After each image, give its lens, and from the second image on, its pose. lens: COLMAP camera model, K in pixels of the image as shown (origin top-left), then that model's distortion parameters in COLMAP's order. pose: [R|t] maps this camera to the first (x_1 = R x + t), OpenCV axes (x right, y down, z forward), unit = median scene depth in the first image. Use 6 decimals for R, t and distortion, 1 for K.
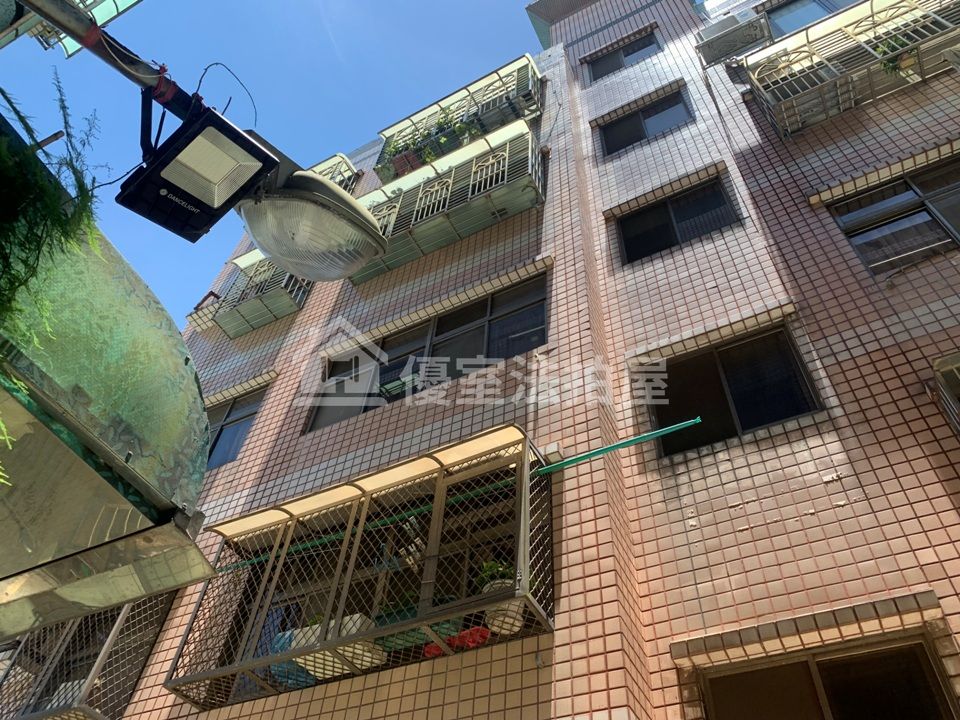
lens RADIAL K [[730.2, 0, 486.4], [0, 730.2, 362.1], [0, 0, 1]] dist [0.057688, -0.129575]
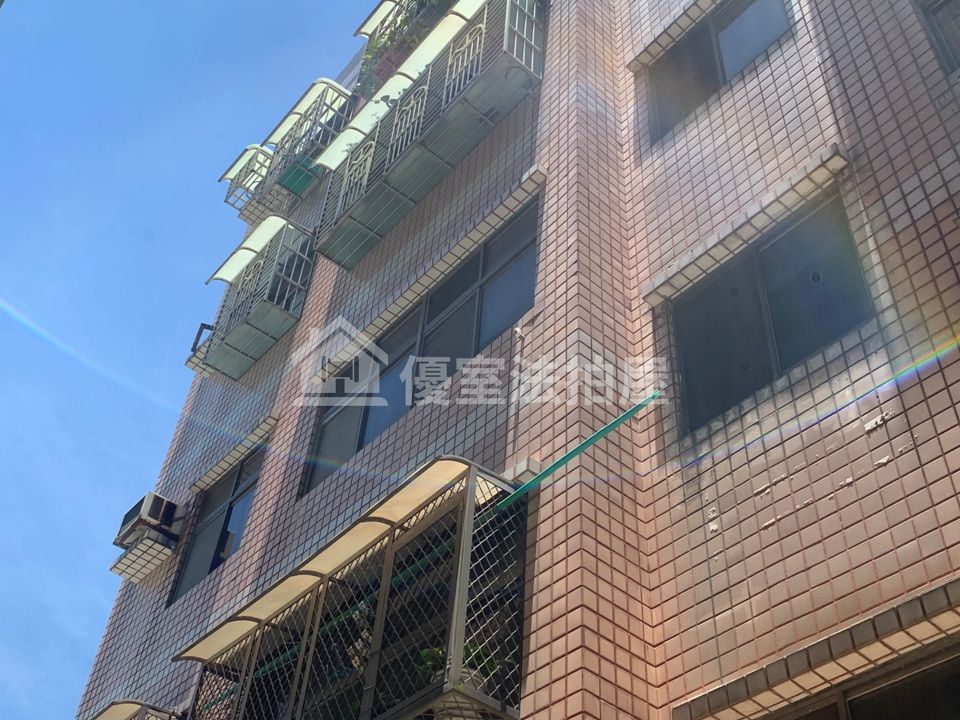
lens RADIAL K [[1082.9, 0, 480.0], [0, 1082.9, 360.0], [0, 0, 1]] dist [0.185700, -0.727188]
pose [[0.925934, -0.271142, -0.262921, 0.368373], [0.290228, 0.956283, 0.035918, -0.036252], [0.241688, -0.109565, 0.964148, -0.050996]]
